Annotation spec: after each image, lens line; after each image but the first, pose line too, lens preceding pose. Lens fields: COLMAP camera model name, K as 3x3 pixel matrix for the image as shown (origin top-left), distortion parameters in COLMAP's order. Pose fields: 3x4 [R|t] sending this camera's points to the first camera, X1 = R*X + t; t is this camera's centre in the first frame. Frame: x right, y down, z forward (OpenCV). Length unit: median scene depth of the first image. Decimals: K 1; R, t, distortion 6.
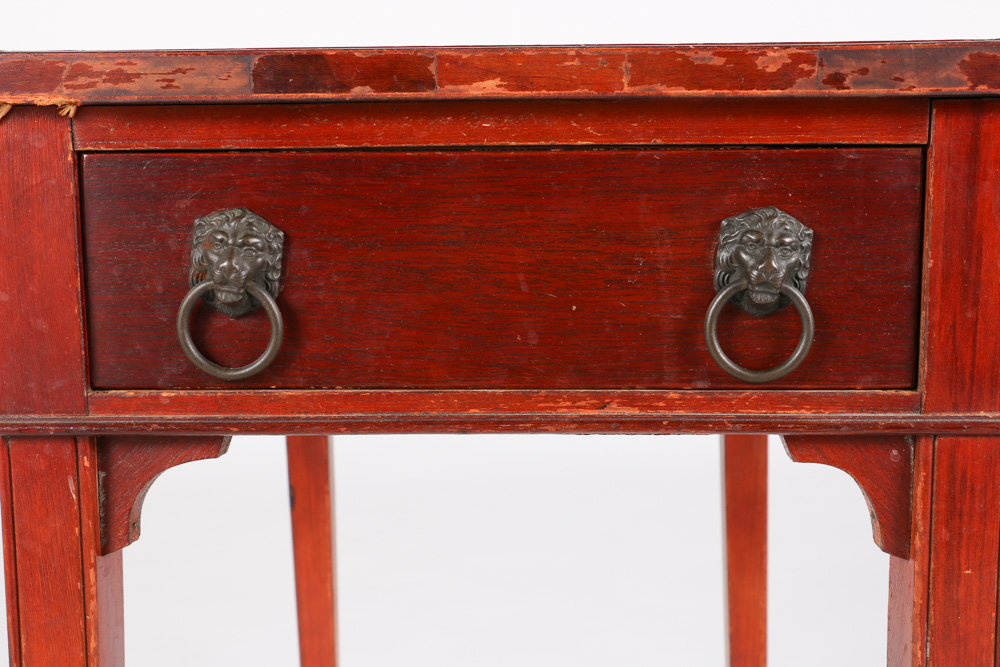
lens RADIAL K [[1353.9, 0, 500.0], [0, 1353.9, 333.5], [0, 0, 1]] dist [-0.000535, 0.012840]
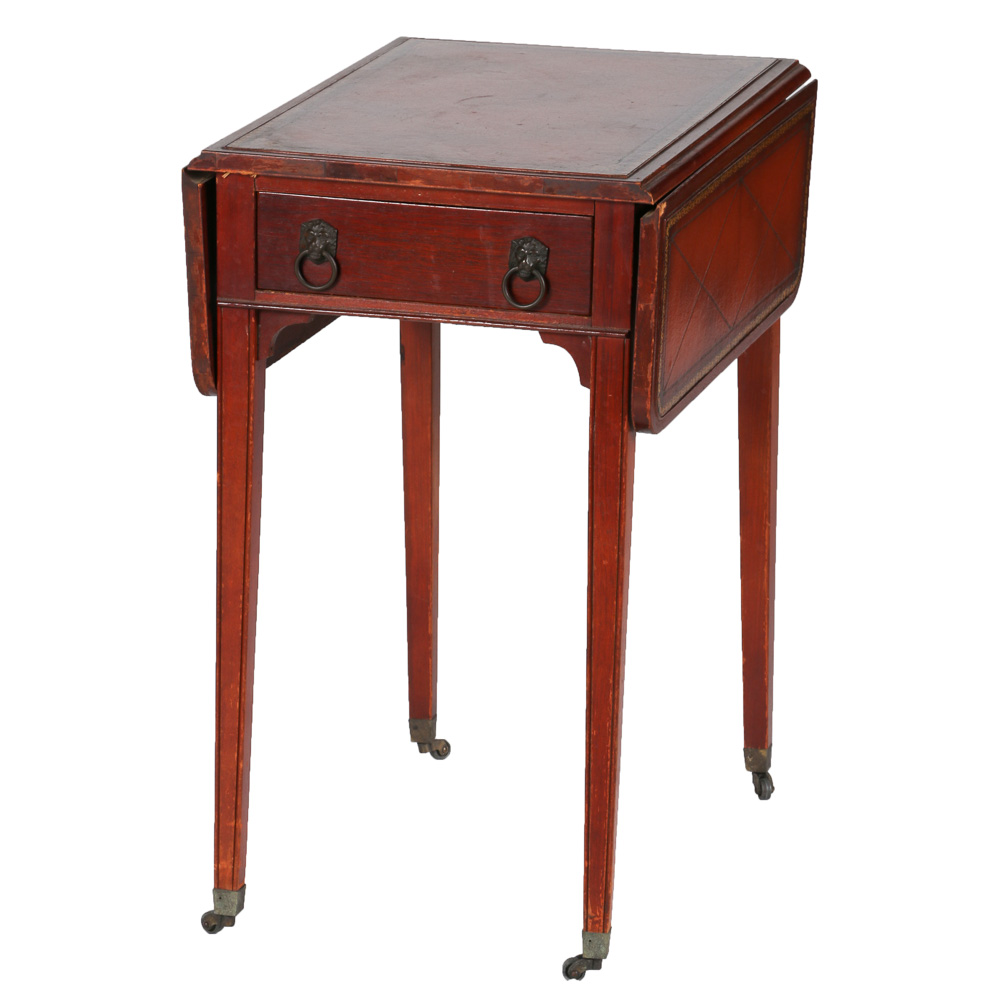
lens RADIAL K [[5135.4, 0, 500.0], [0, 5135.4, 500.0], [0, 0, 1]] dist [0.877993, -3.154574]
pose [[0.971437, 0.084424, -0.221771, 2.193015], [-0.059100, 0.991200, 0.118449, -0.703211], [0.229820, -0.101959, 0.967878, -7.847957]]
